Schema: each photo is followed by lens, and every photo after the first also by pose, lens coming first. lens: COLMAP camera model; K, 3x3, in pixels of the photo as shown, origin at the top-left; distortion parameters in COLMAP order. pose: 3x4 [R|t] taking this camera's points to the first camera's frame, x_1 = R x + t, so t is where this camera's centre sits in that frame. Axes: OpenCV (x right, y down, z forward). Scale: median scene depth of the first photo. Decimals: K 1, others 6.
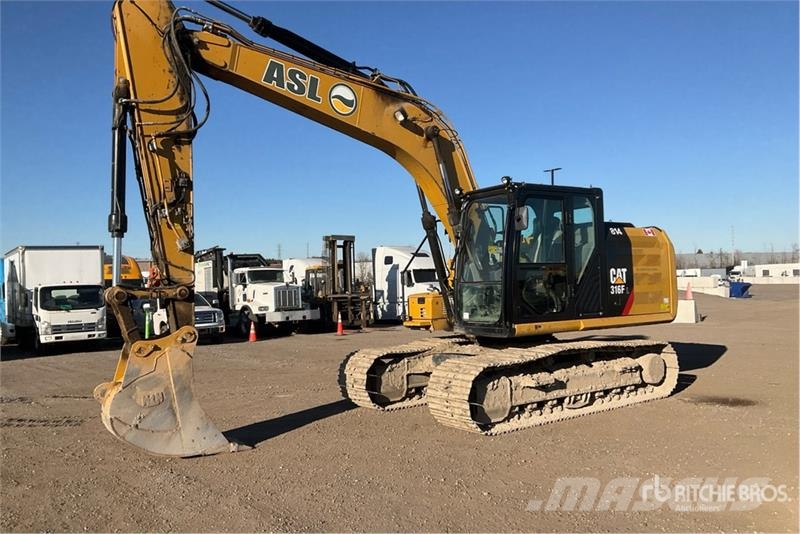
lens RADIAL K [[642.5, 0, 395.6], [0, 642.5, 266.9], [0, 0, 1]] dist [0.118403, -0.235147]
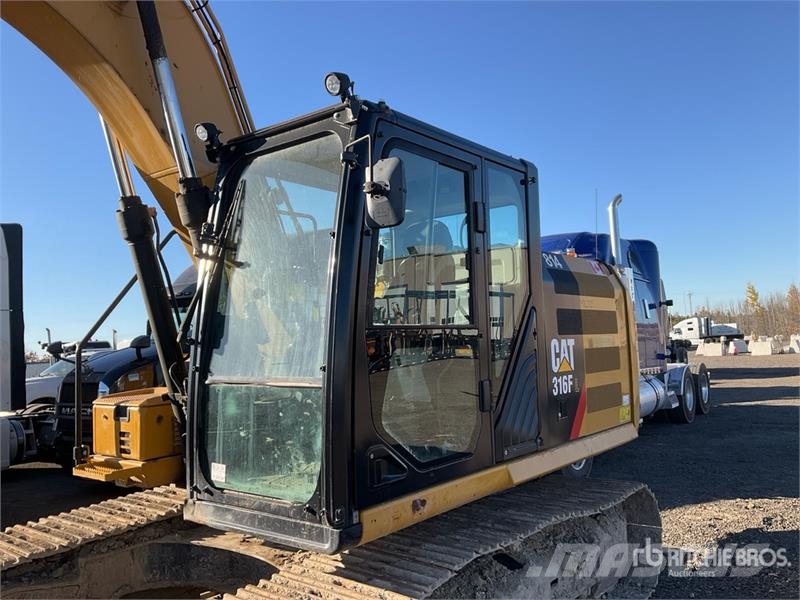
lens RADIAL K [[650.7, 0, 400.0], [0, 650.7, 300.0], [0, 0, 1]] dist [0.091224, -0.157035]
pose [[0.951550, 0.018322, 0.306948, 0.090902], [-0.002798, 0.998698, -0.050936, -0.001379], [-0.307481, 0.047609, 0.950362, 0.613250]]
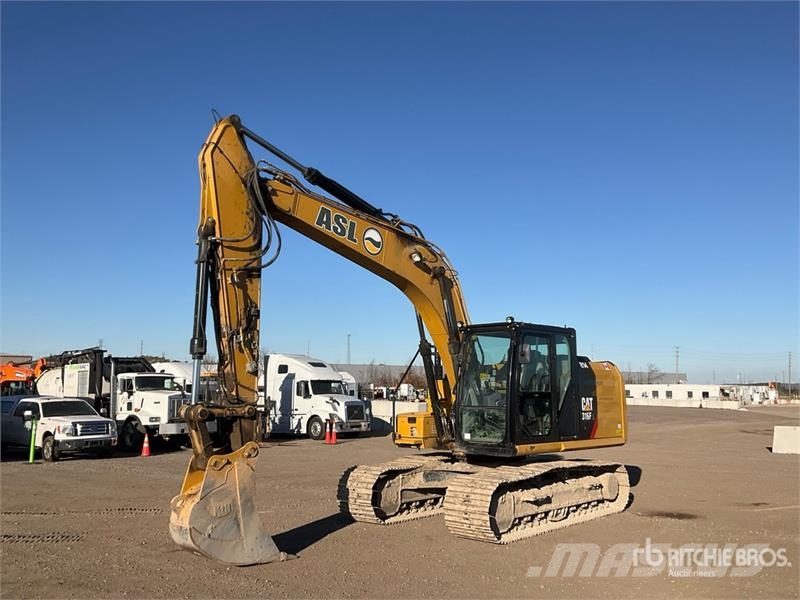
lens RADIAL K [[701.8, 0, 390.9], [0, 701.8, 301.2], [0, 0, 1]] dist [0.113922, -0.223585]
pose [[0.978883, 0.058171, 0.195968, -0.271682], [-0.037715, 0.993592, -0.106551, -0.021769], [-0.200910, 0.096910, 0.974804, -0.191915]]
